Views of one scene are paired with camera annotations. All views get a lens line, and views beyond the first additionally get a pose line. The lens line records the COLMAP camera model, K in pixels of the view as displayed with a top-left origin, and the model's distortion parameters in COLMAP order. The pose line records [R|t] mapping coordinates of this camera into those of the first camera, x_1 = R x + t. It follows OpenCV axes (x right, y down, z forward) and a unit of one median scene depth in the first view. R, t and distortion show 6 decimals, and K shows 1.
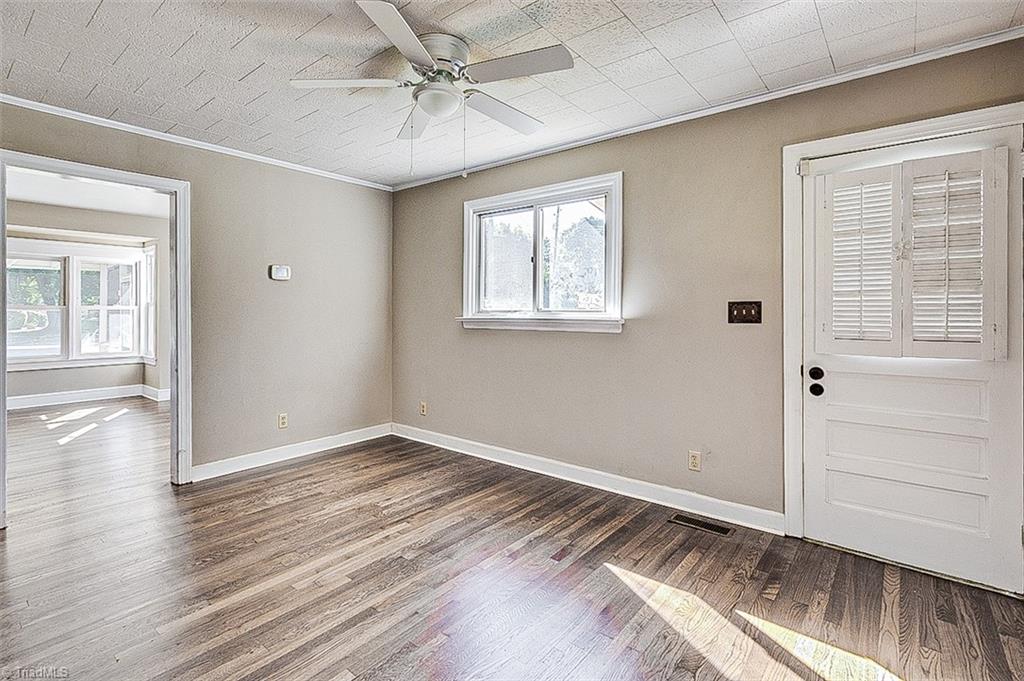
lens RADIAL K [[490.4, 0, 523.2], [0, 490.4, 314.3], [0, 0, 1]] dist [-0.007186, 0.004335]
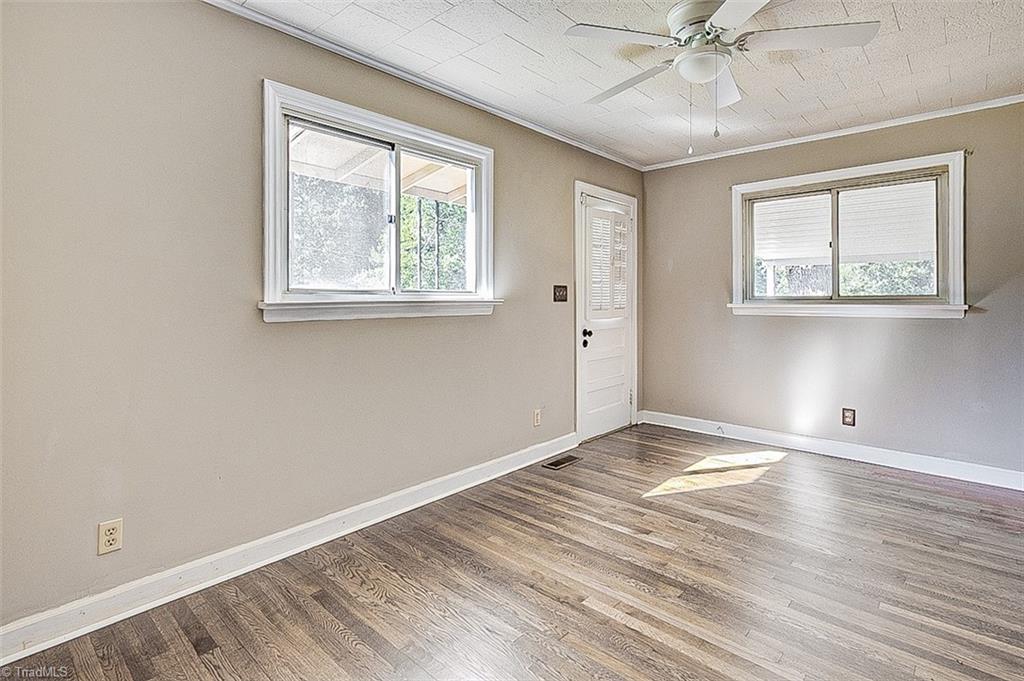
lens RADIAL K [[490.4, 0, 515.6], [0, 490.4, 301.3], [0, 0, 1]] dist [-0.007186, 0.004335]
pose [[0.075321, -0.009240, 0.997117, -0.884737], [0.007082, 0.999937, 0.008731, 0.004266], [-0.997134, 0.006404, 0.075381, 1.003833]]
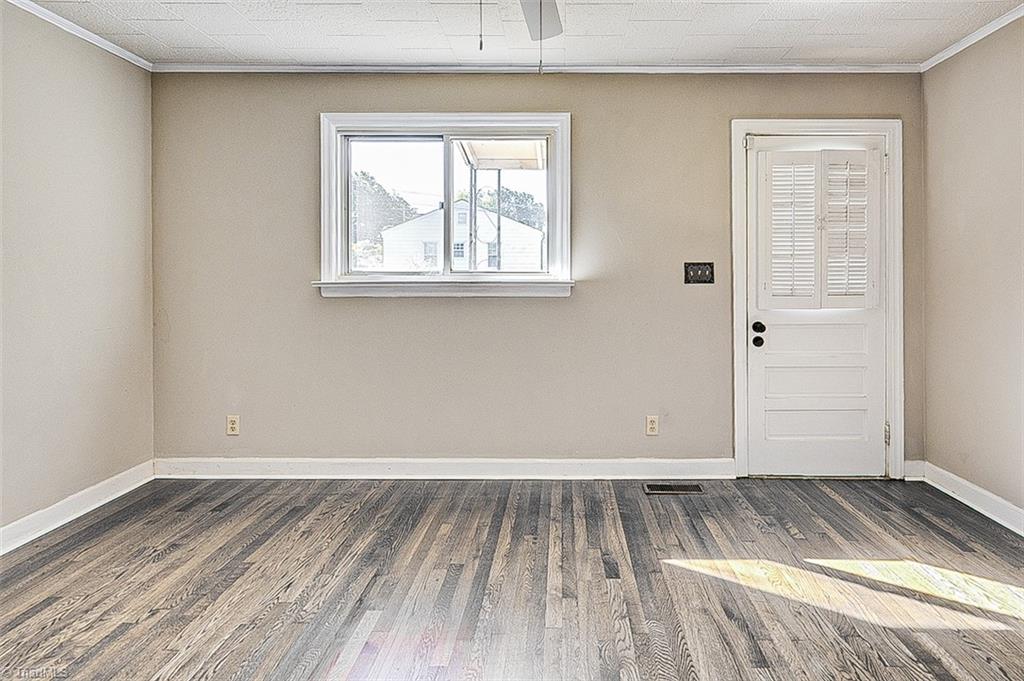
lens RADIAL K [[490.4, 0, 564.3], [0, 490.4, 291.7], [0, 0, 1]] dist [-0.007186, 0.004335]
pose [[0.779804, -0.009822, 0.625946, -0.411182], [0.006164, 0.999949, 0.008012, 0.025035], [-0.625993, -0.002390, 0.779825, 0.364418]]
